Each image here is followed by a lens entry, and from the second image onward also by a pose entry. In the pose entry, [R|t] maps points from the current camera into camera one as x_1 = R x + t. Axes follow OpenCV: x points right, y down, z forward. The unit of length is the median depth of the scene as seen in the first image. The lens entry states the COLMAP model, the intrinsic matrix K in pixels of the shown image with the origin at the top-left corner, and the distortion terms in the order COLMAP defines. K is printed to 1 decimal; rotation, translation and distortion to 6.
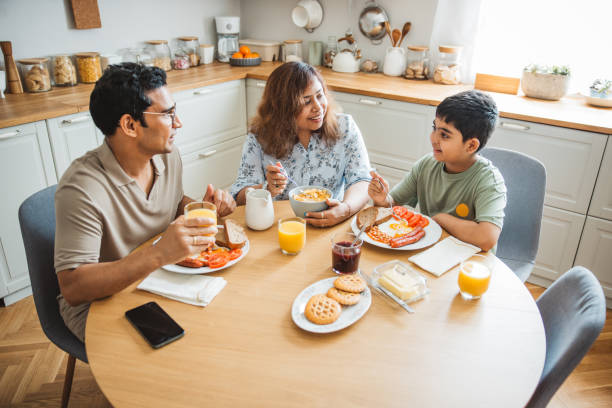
lens RADIAL K [[472.0, 0, 300.5], [0, 472.0, 200.5], [0, 0, 1]] dist [-0.072559, 0.085580]
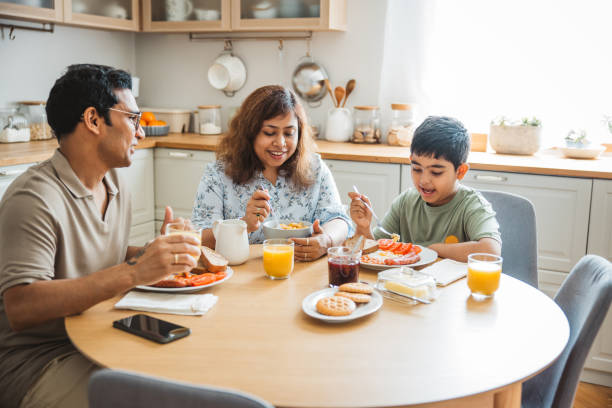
lens RADIAL K [[666.3, 0, 299.1], [0, 666.3, 210.8], [0, 0, 1]] dist [0.011121, 0.009061]
pose [[0.984217, -0.025431, 0.175130, -0.081301], [0.065133, 0.972210, -0.224869, 0.115184], [-0.164544, 0.232727, 0.958521, -0.084761]]
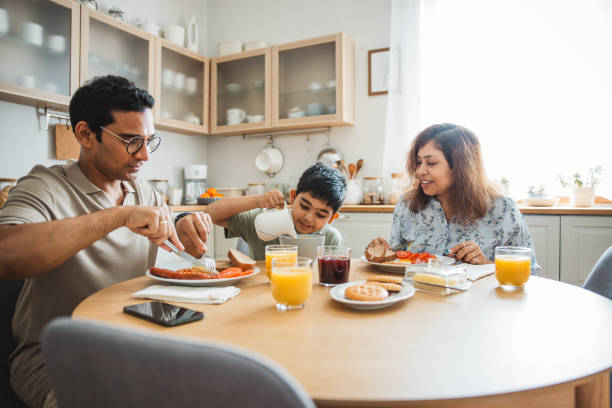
lens RADIAL K [[446.3, 0, 300.0], [0, 446.3, 202.9], [0, 0, 1]] dist [-0.076337, 0.070927]
pose [[0.992193, -0.013552, 0.123977, -0.053290], [0.061330, 0.918596, -0.390411, 0.133777], [-0.108593, 0.394966, 0.912255, 0.067007]]
